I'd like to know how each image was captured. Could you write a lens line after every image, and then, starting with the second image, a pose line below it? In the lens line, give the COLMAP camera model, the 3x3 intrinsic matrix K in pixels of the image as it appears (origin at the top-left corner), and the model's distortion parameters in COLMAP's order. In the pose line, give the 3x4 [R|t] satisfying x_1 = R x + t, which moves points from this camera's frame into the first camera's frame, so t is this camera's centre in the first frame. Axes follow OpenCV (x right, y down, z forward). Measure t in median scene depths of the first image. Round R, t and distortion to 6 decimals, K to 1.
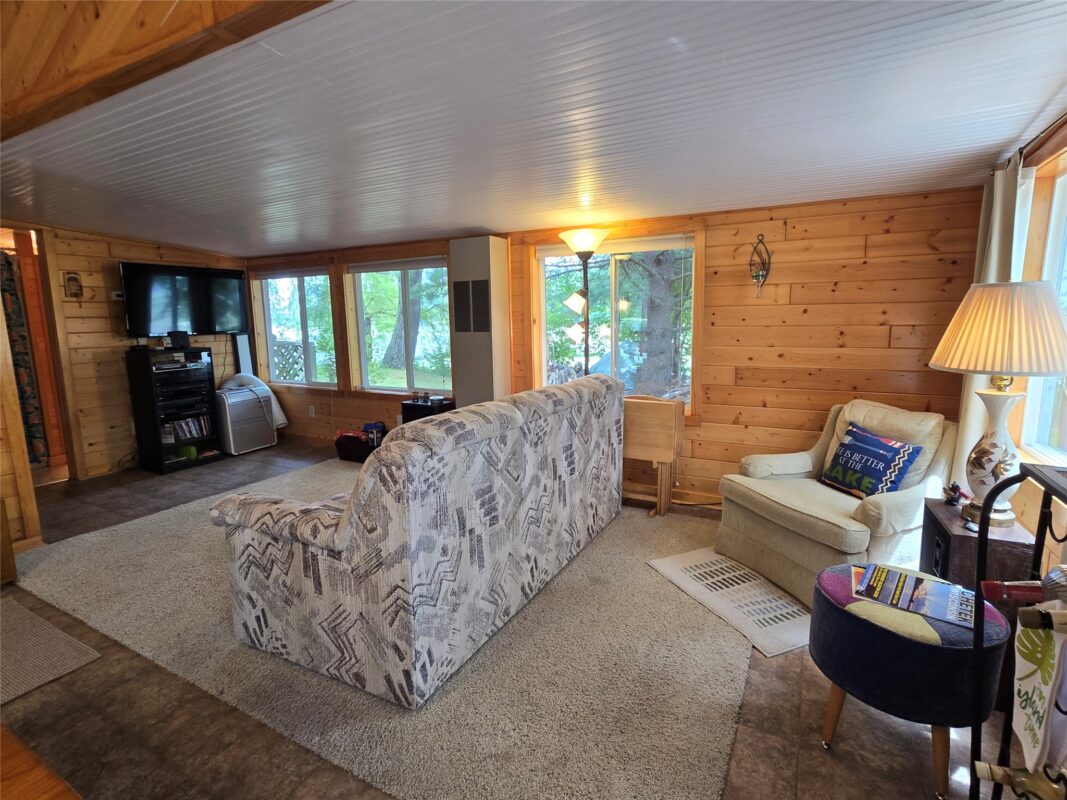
lens RADIAL K [[515.7, 0, 542.1], [0, 515.7, 392.5], [0, 0, 1]] dist [-0.007008, -0.000823]
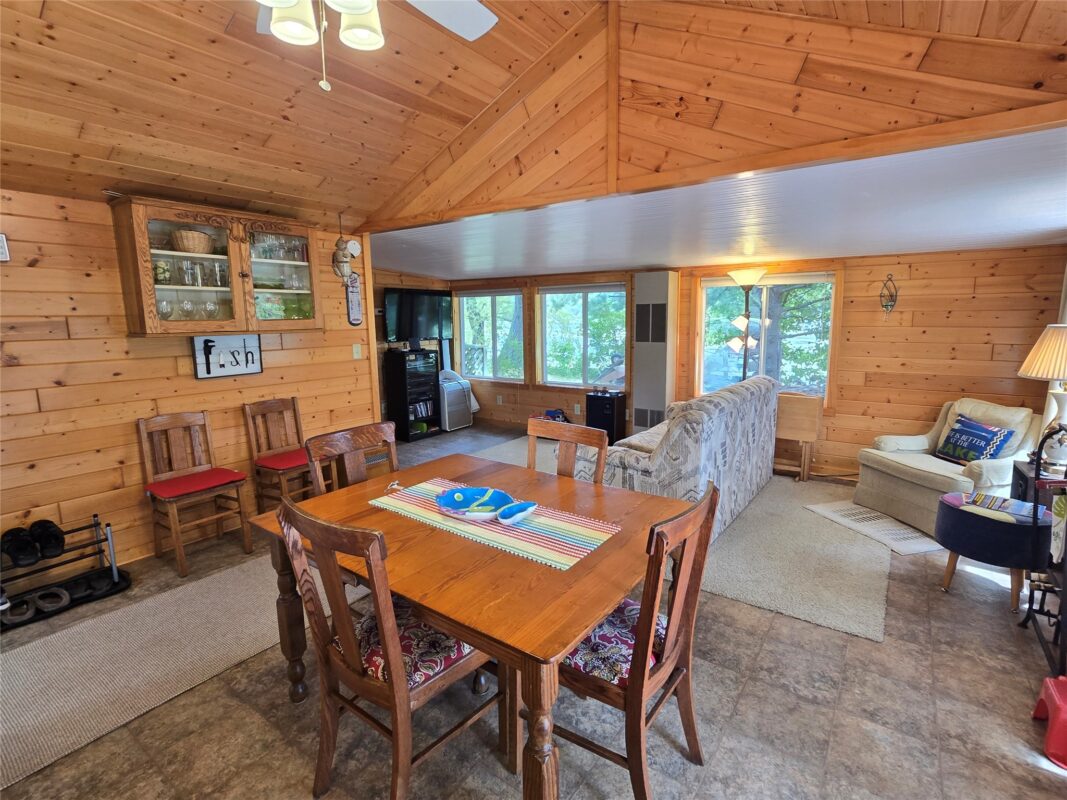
lens RADIAL K [[520.4, 0, 536.9], [0, 520.4, 393.1], [0, 0, 1]] dist [-0.027194, 0.011019]
pose [[0.990641, 0.024724, -0.134237, -0.312706], [-0.024520, 0.999694, 0.003175, 0.022318], [0.134275, 0.000146, 0.990944, -0.475655]]
